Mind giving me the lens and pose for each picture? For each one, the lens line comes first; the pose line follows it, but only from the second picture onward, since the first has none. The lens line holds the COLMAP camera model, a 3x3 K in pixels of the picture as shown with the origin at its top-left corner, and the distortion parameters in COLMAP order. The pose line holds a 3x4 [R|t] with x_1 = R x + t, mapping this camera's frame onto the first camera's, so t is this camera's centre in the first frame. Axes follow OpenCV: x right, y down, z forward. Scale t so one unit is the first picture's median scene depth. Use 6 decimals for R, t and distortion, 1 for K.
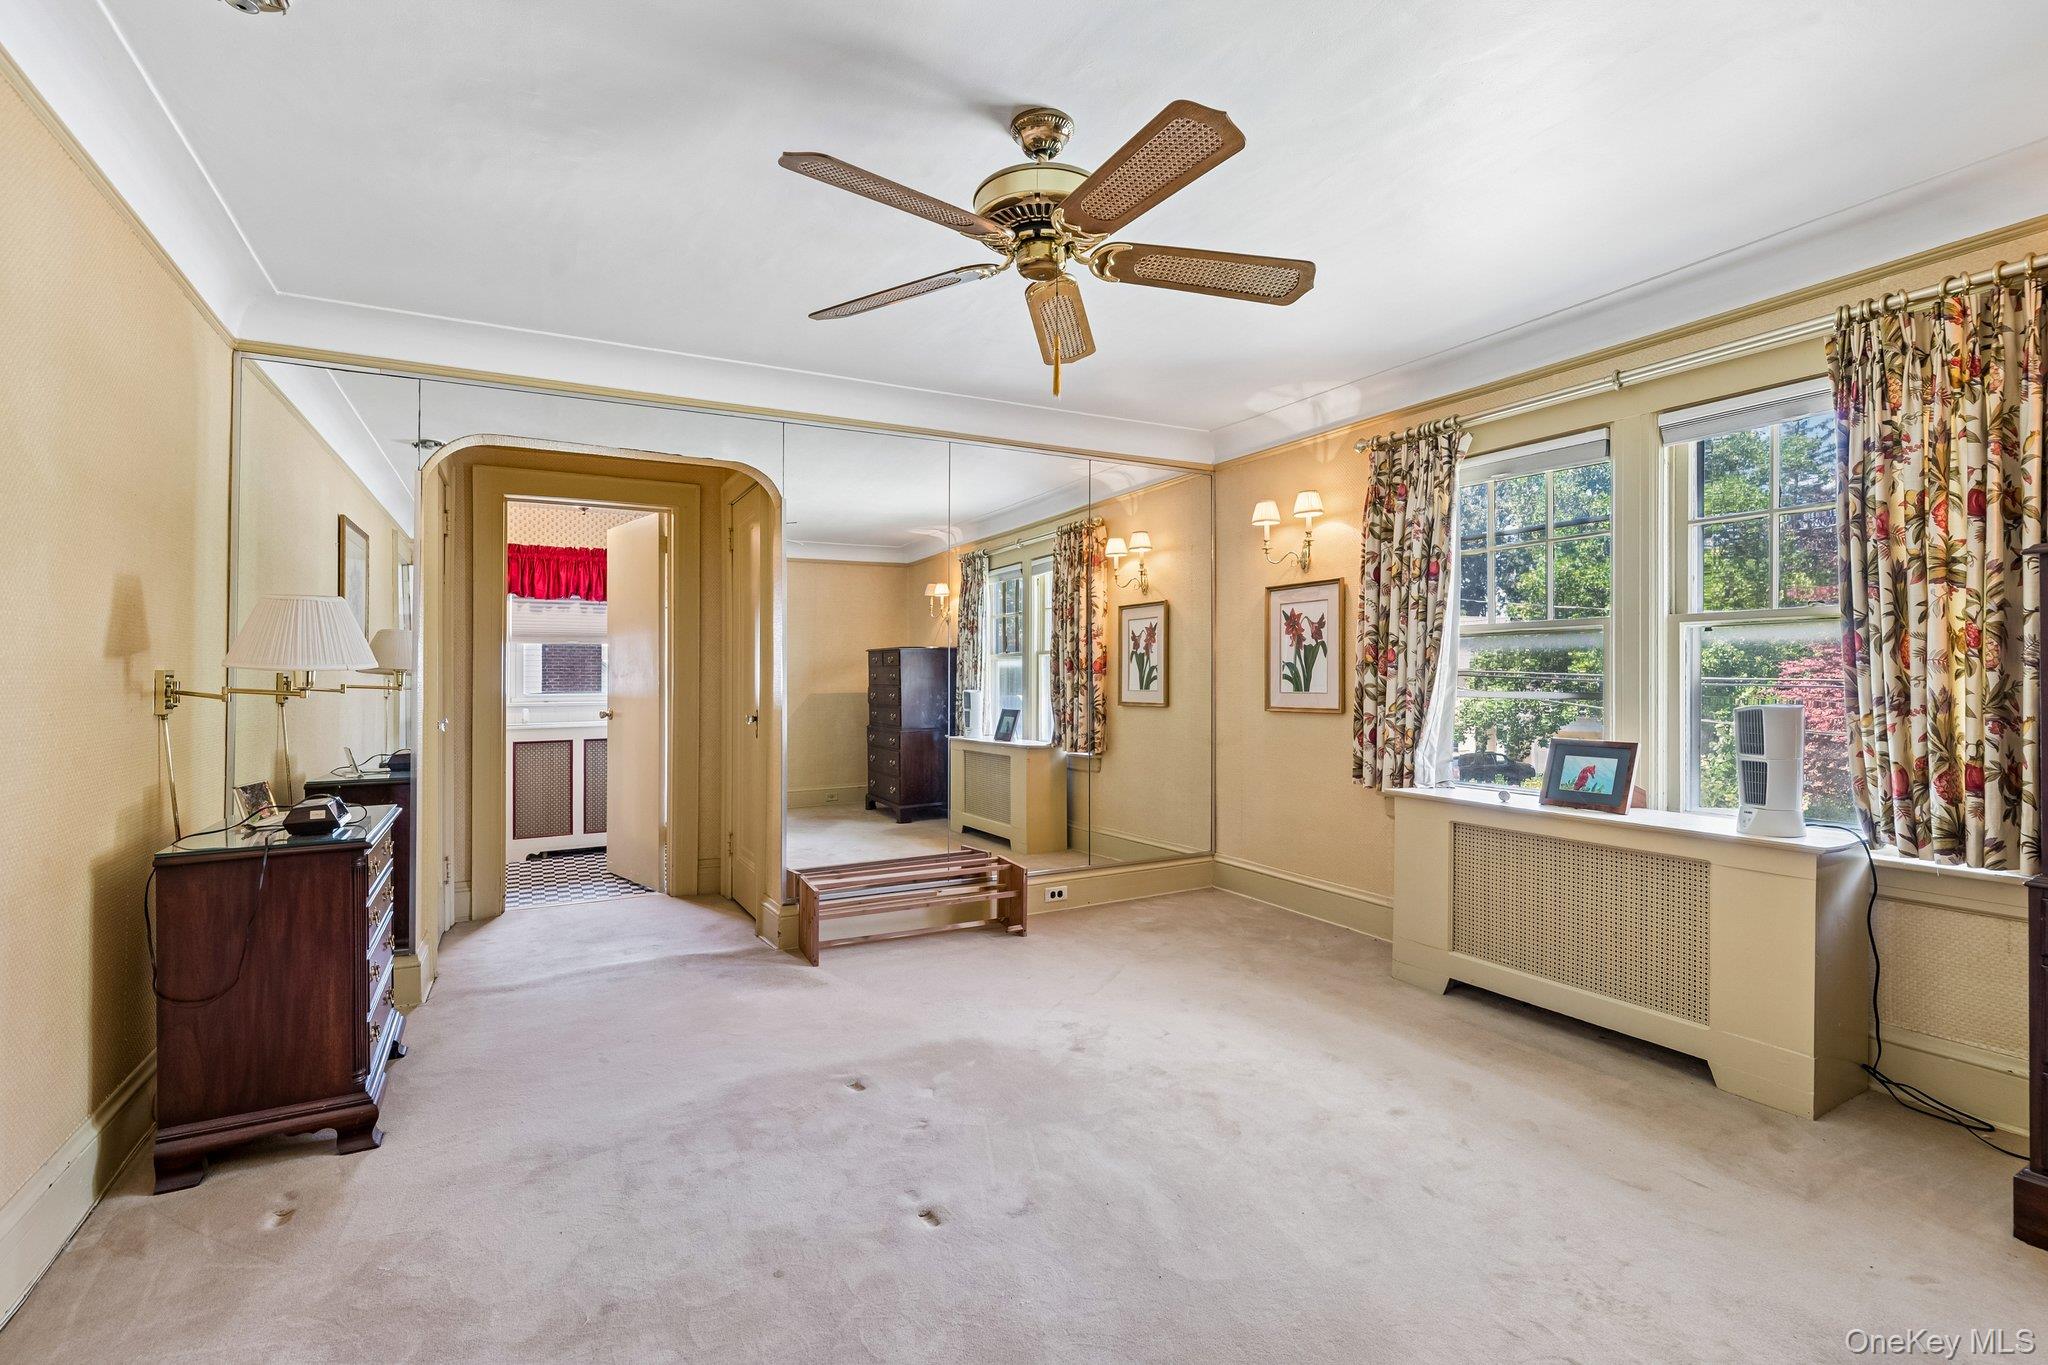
lens RADIAL K [[932.3, 0, 1023.1], [0, 932.3, 675.6], [0, 0, 1]] dist [0.000345, -0.000088]
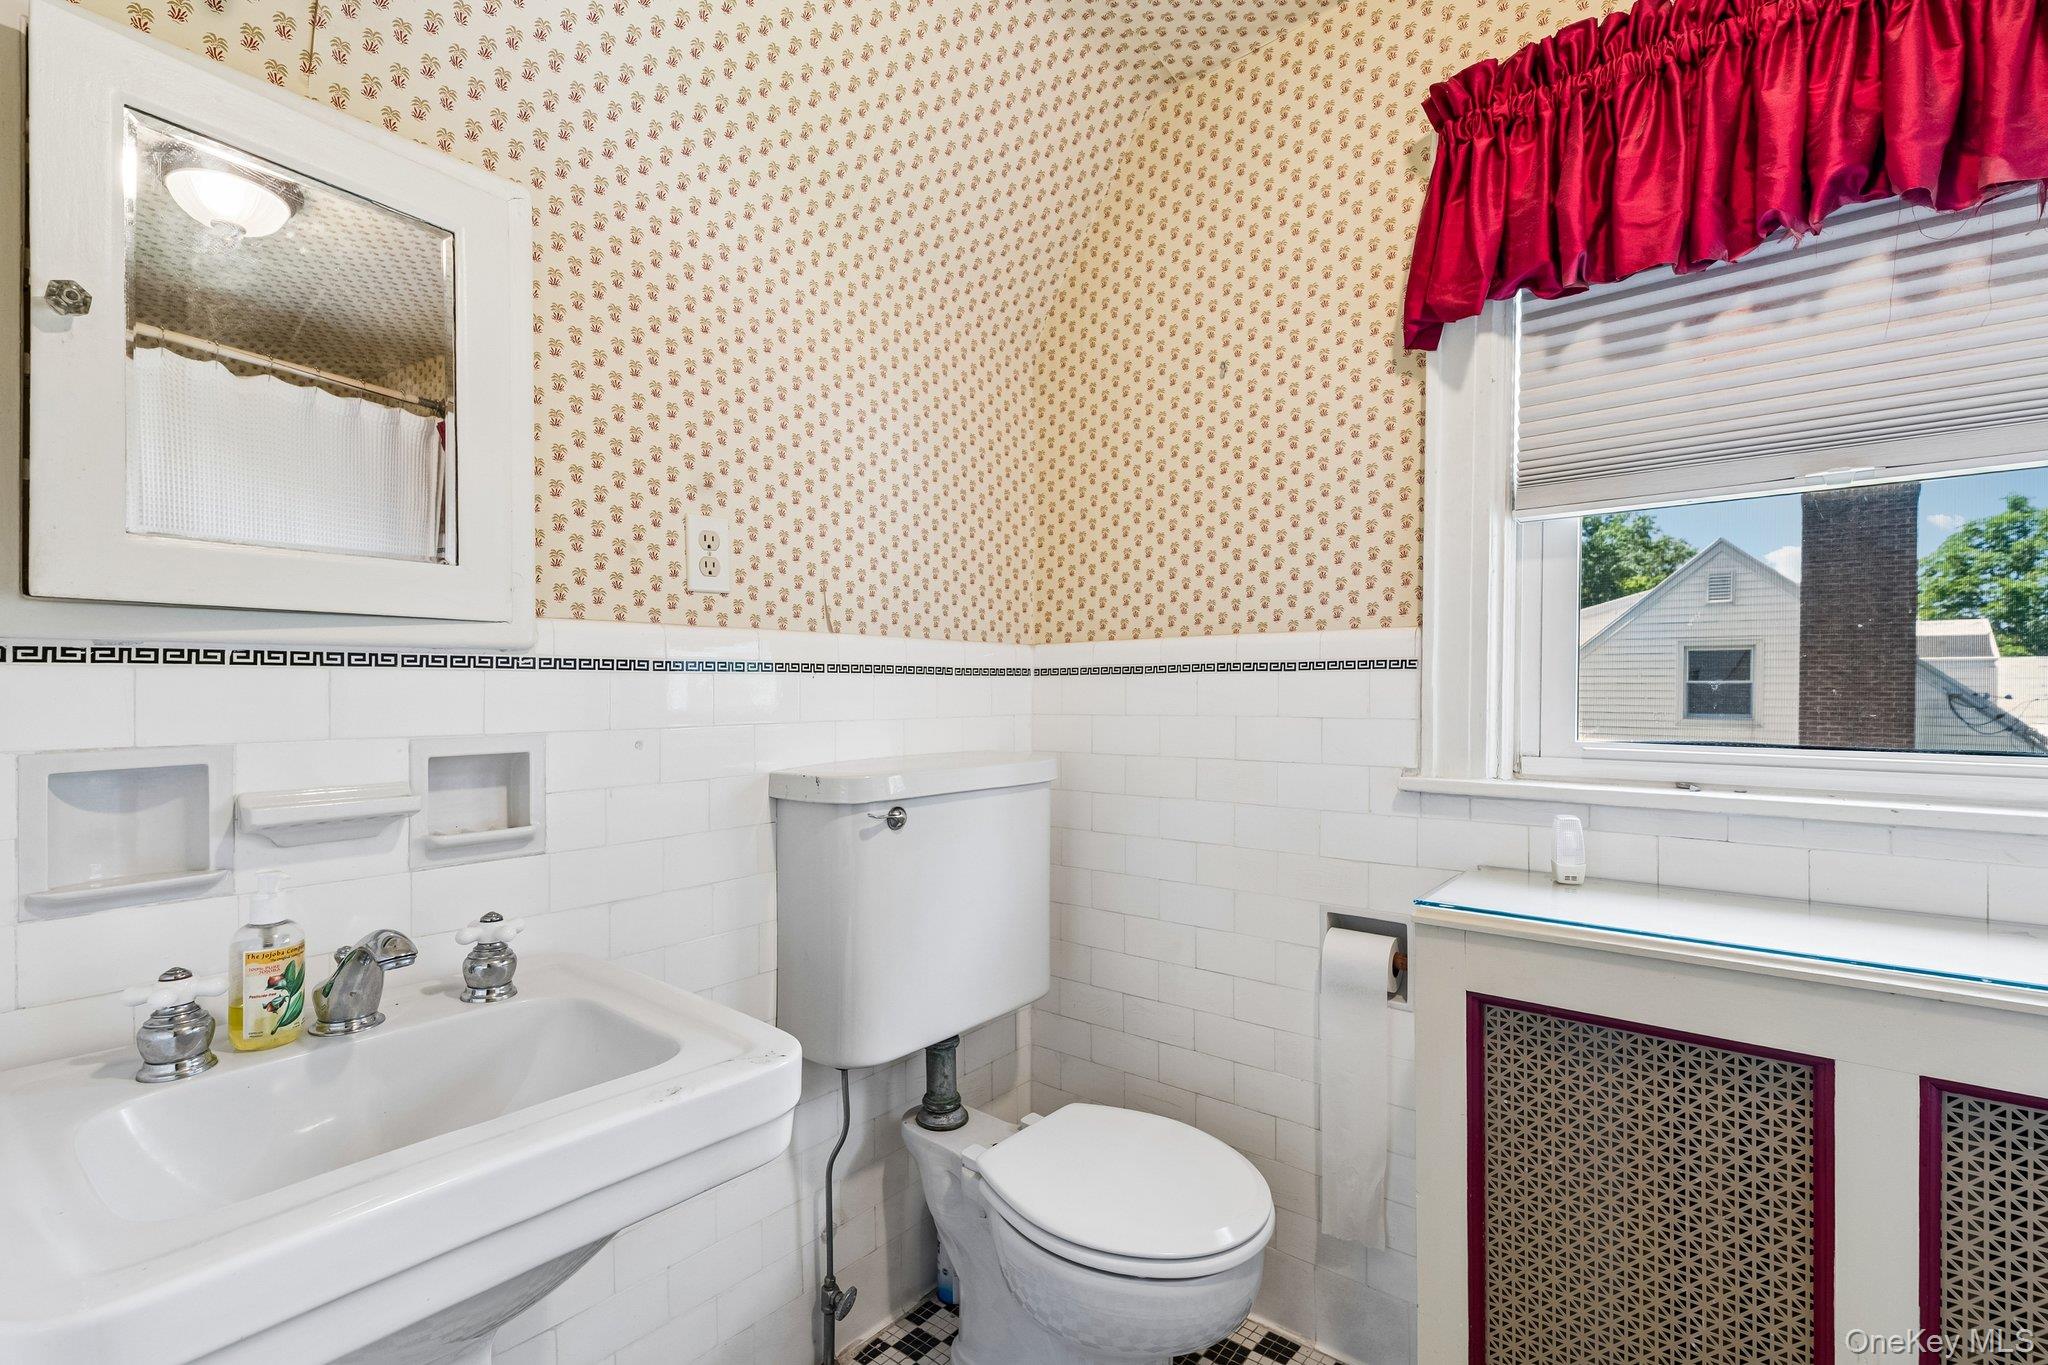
lens RADIAL K [[932.3, 0, 1022.8], [0, 932.3, 692.4], [0, 0, 1]] dist [0.000345, -0.000088]
pose [[0.362835, 0.003691, -0.931846, -0.378856], [-0.001567, 0.999993, 0.003351, 0.005923], [0.931852, 0.000244, 0.362839, 0.799190]]
